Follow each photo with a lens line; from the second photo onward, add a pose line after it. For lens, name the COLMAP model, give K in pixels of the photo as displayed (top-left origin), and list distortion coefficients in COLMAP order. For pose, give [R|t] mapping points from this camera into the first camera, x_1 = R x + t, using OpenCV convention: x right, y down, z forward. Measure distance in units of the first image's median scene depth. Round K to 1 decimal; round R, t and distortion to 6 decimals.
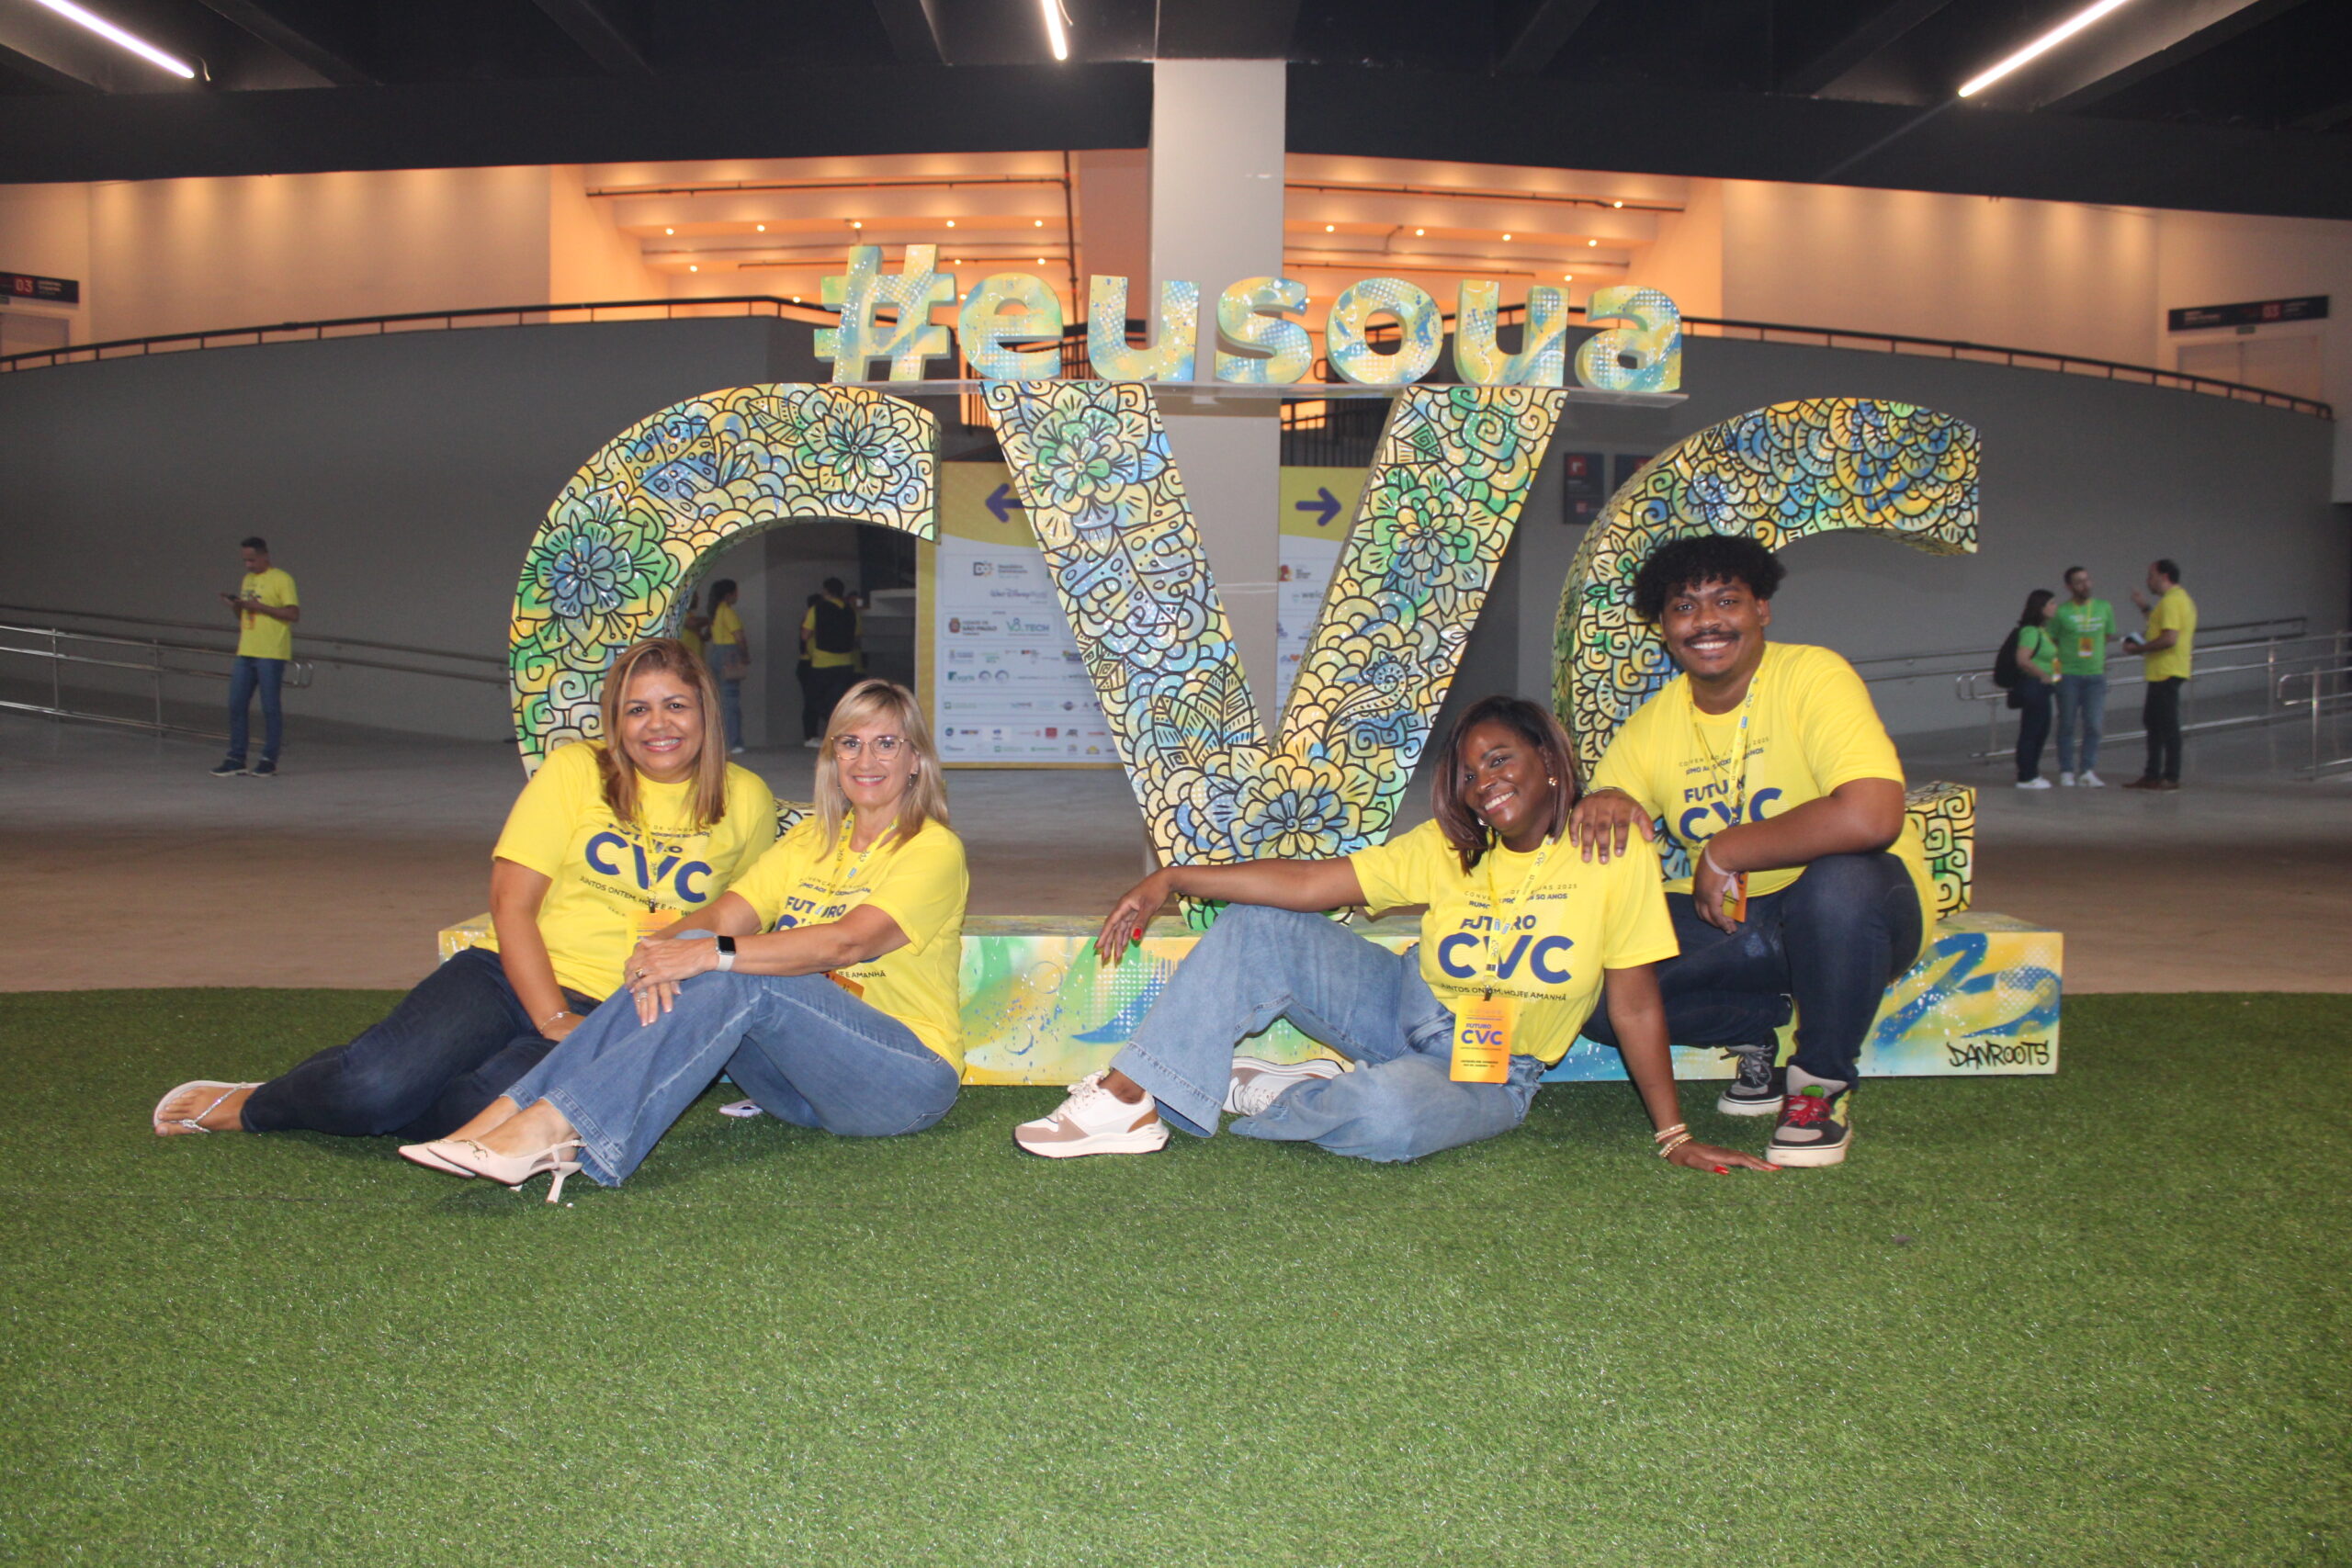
lens RADIAL K [[1943.3, 0, 1168.3], [0, 1943.3, 782.8], [0, 0, 1]] dist [-0.054559, 0.022844]
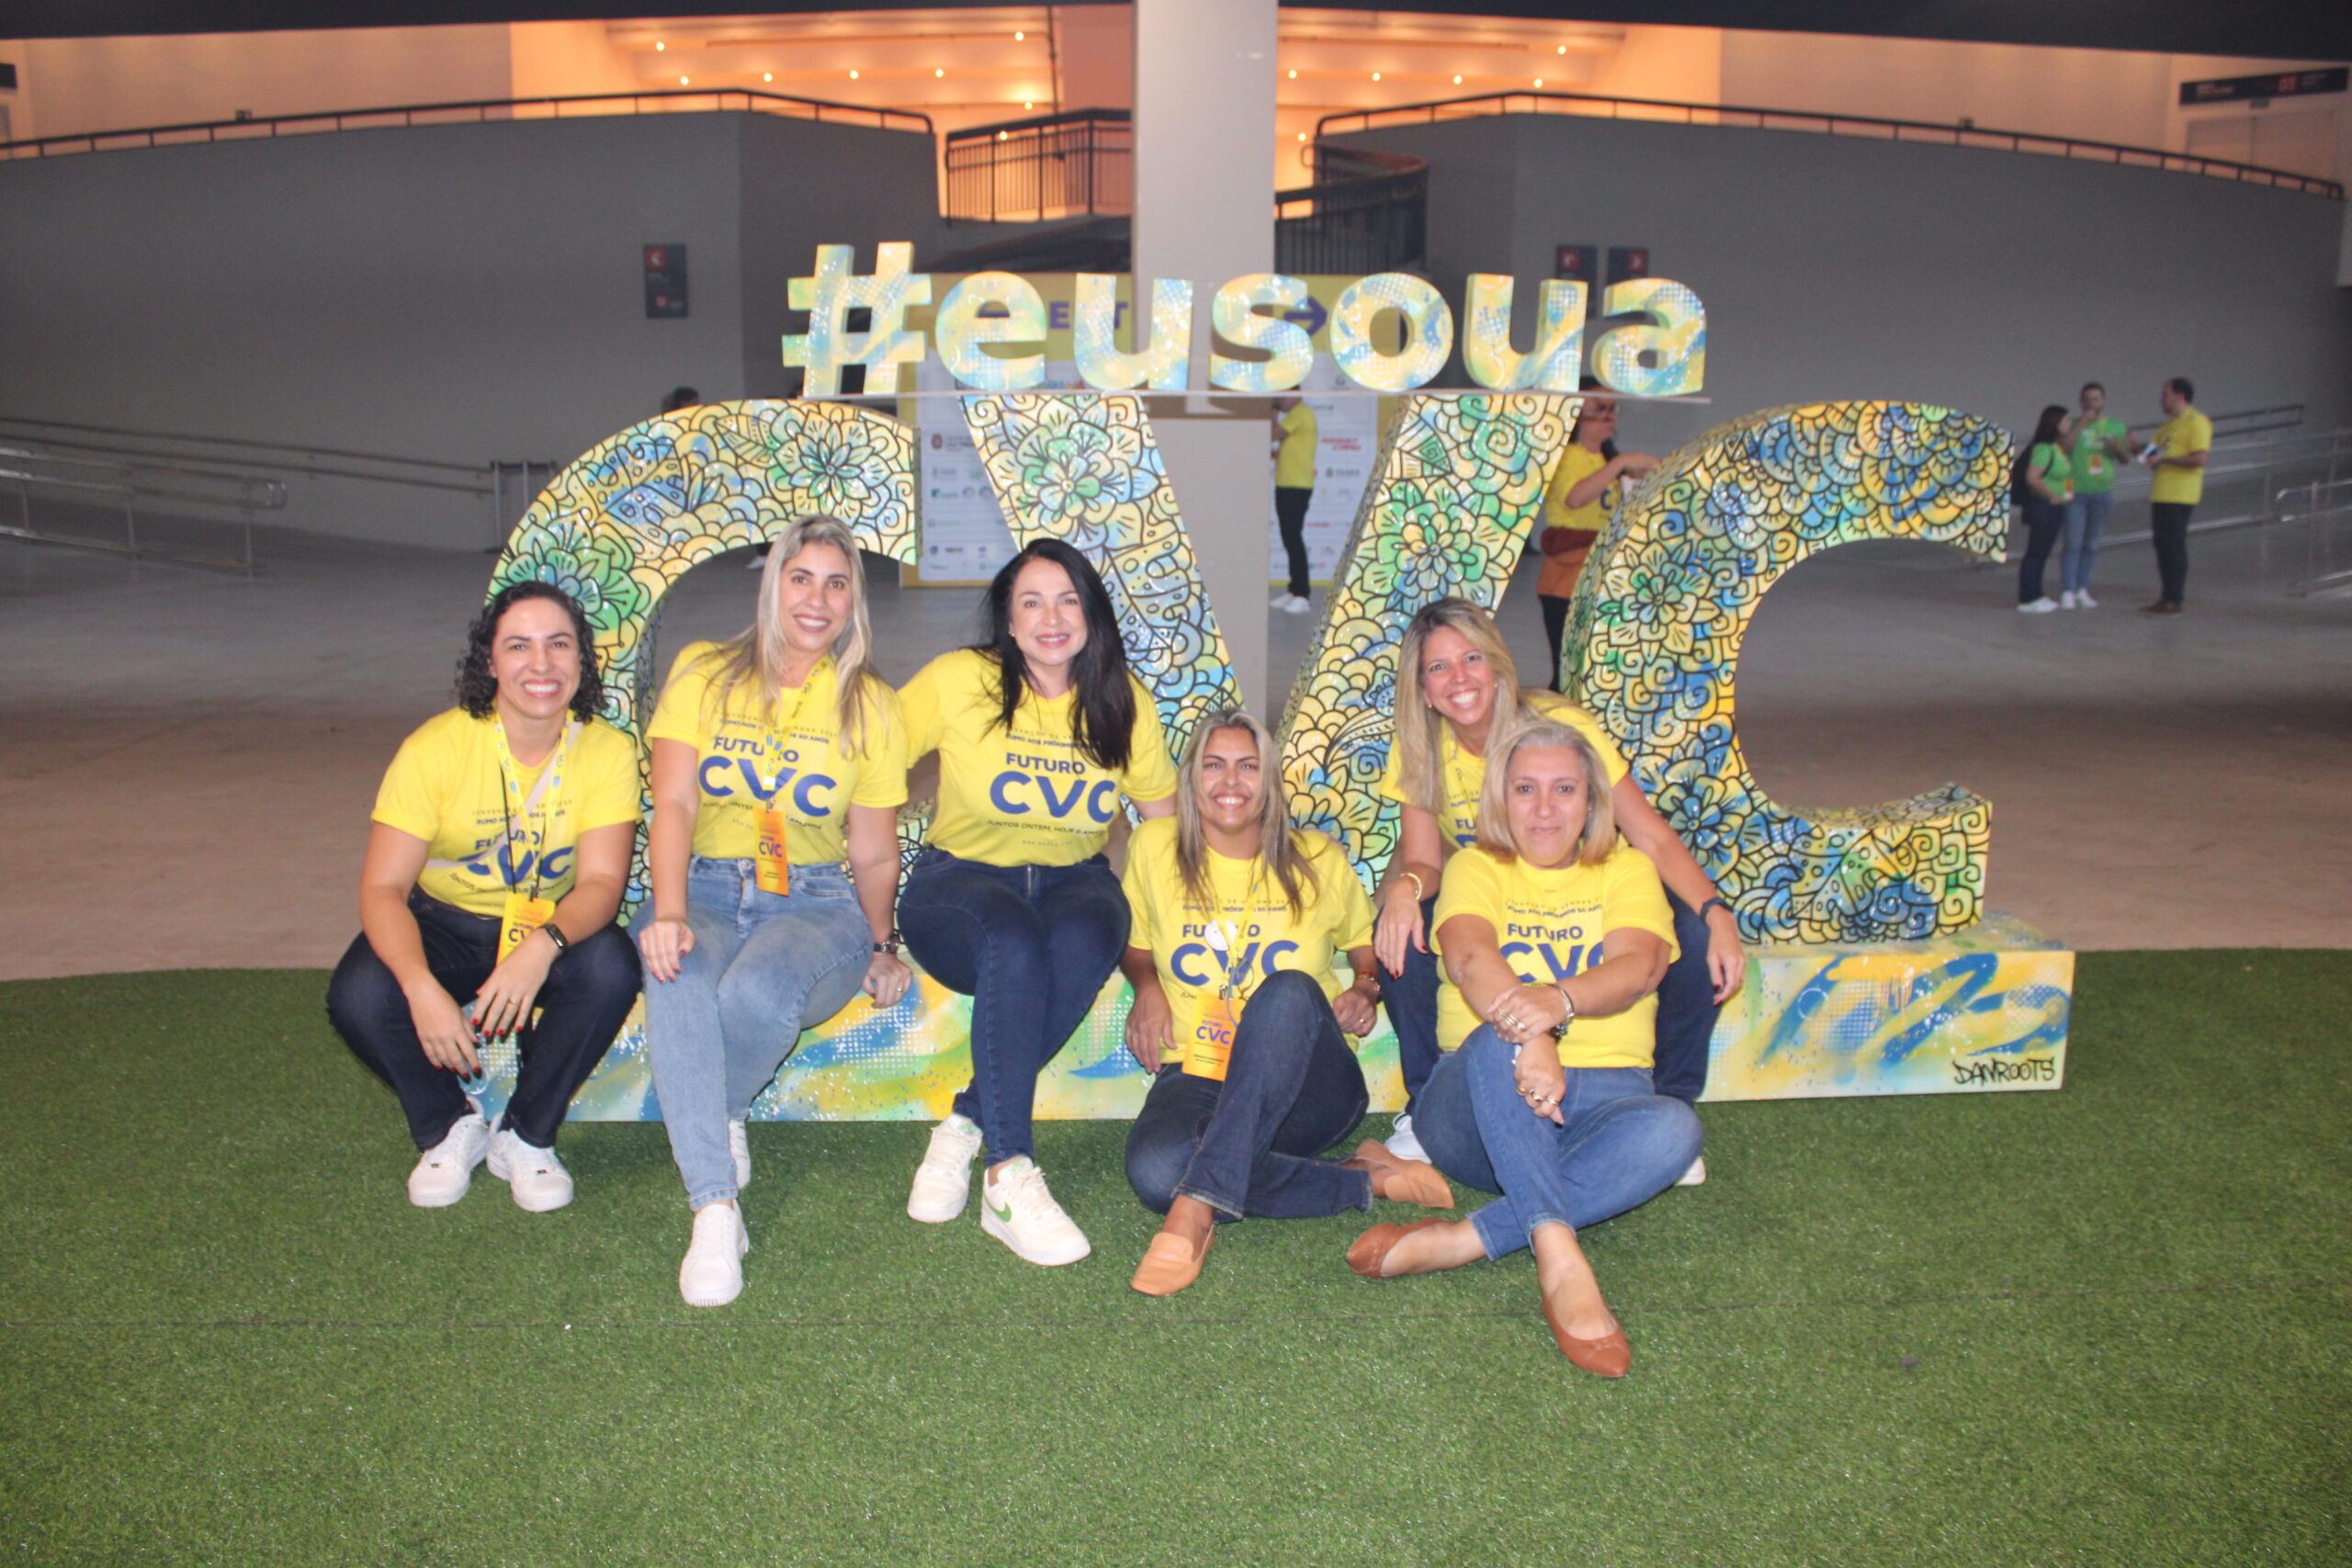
lens RADIAL K [[1943.3, 0, 1181.4], [0, 1943.3, 782.3], [0, 0, 1]] dist [-0.054559, 0.022844]
pose [[0.999929, -0.007938, 0.008845, 0.000071], [0.006761, 0.992012, 0.125963, -0.135587], [-0.009775, -0.125894, 0.991995, 0.039377]]
